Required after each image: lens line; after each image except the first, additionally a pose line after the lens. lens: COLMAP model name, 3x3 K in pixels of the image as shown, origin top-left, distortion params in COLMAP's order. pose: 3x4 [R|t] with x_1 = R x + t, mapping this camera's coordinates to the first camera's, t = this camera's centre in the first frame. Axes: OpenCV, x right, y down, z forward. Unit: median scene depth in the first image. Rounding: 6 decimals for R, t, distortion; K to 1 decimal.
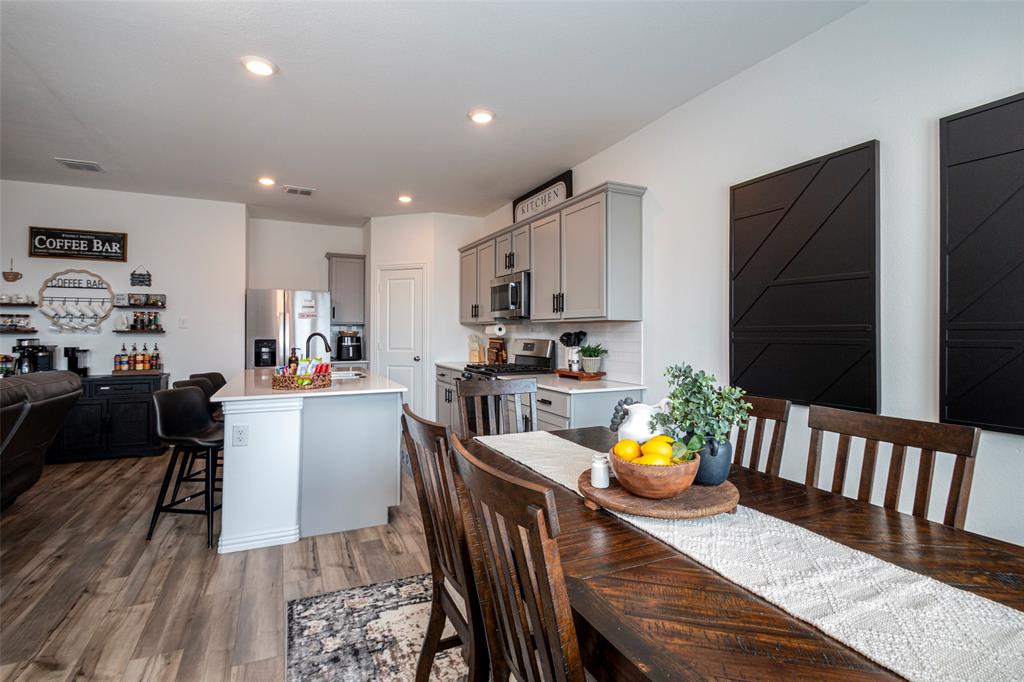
lens RADIAL K [[478.9, 0, 509.2], [0, 478.9, 332.1], [0, 0, 1]] dist [-0.003965, -0.005757]
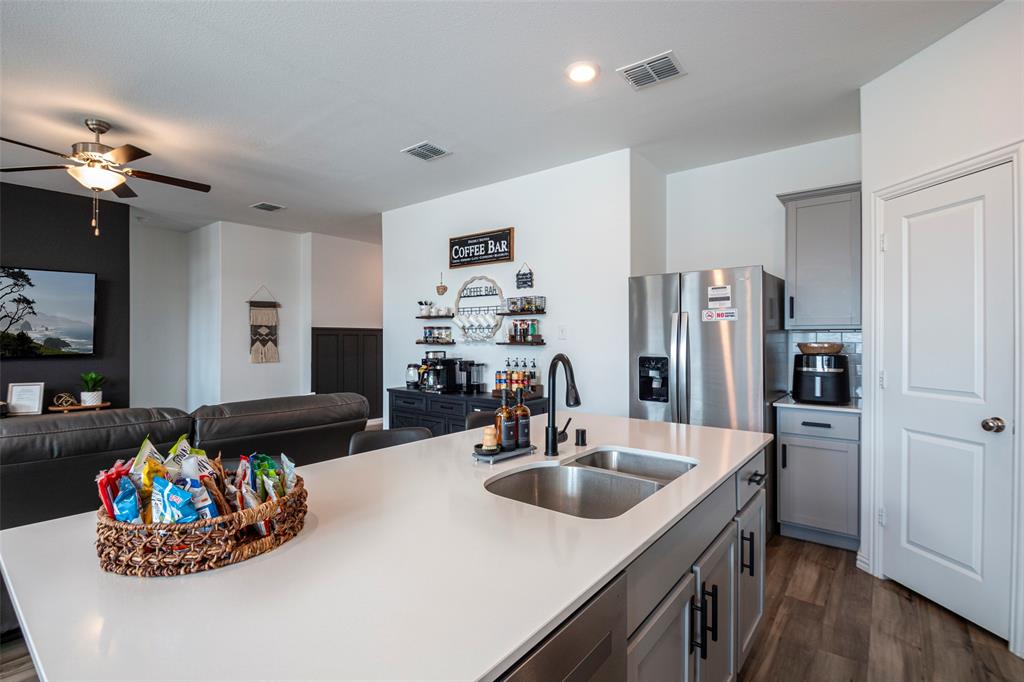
lens RADIAL K [[478.9, 0, 506.2], [0, 478.9, 339.1], [0, 0, 1]] dist [-0.003965, -0.005757]
pose [[0.444949, 0.000241, -0.895556, -0.049103], [0.006663, 0.999971, 0.003579, -0.012281], [0.895531, -0.007559, 0.444935, 0.617003]]
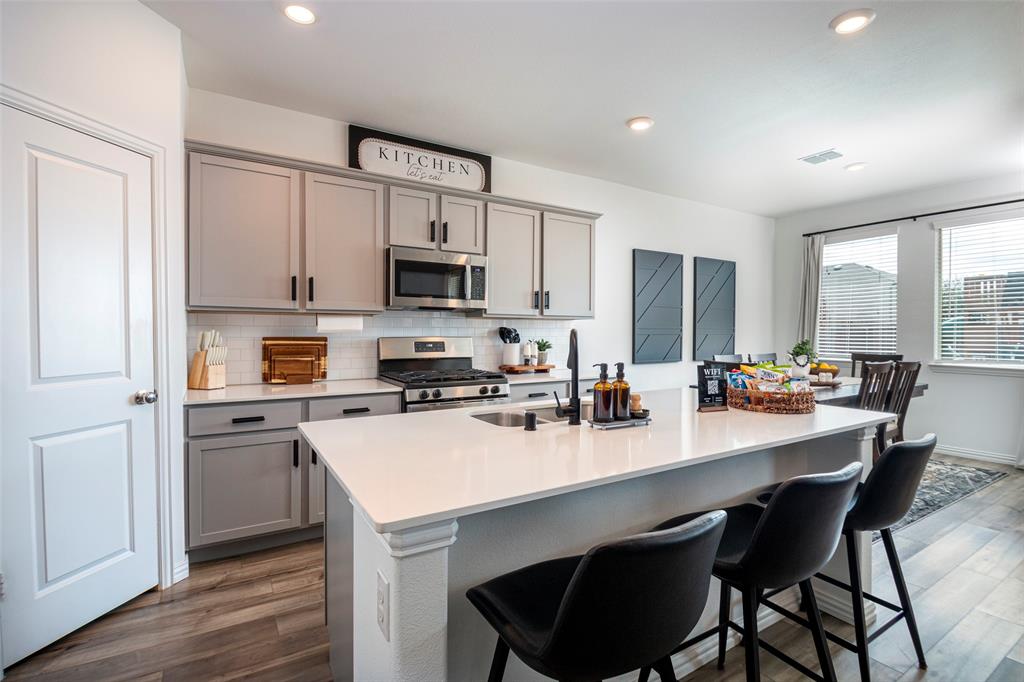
lens RADIAL K [[478.9, 0, 511.7], [0, 478.9, 336.3], [0, 0, 1]] dist [-0.003965, -0.005757]
pose [[-0.105347, -0.018511, 0.994263, -0.686538], [-0.005845, 0.999821, 0.017995, -0.000779], [-0.994418, -0.003916, -0.105436, 0.878698]]
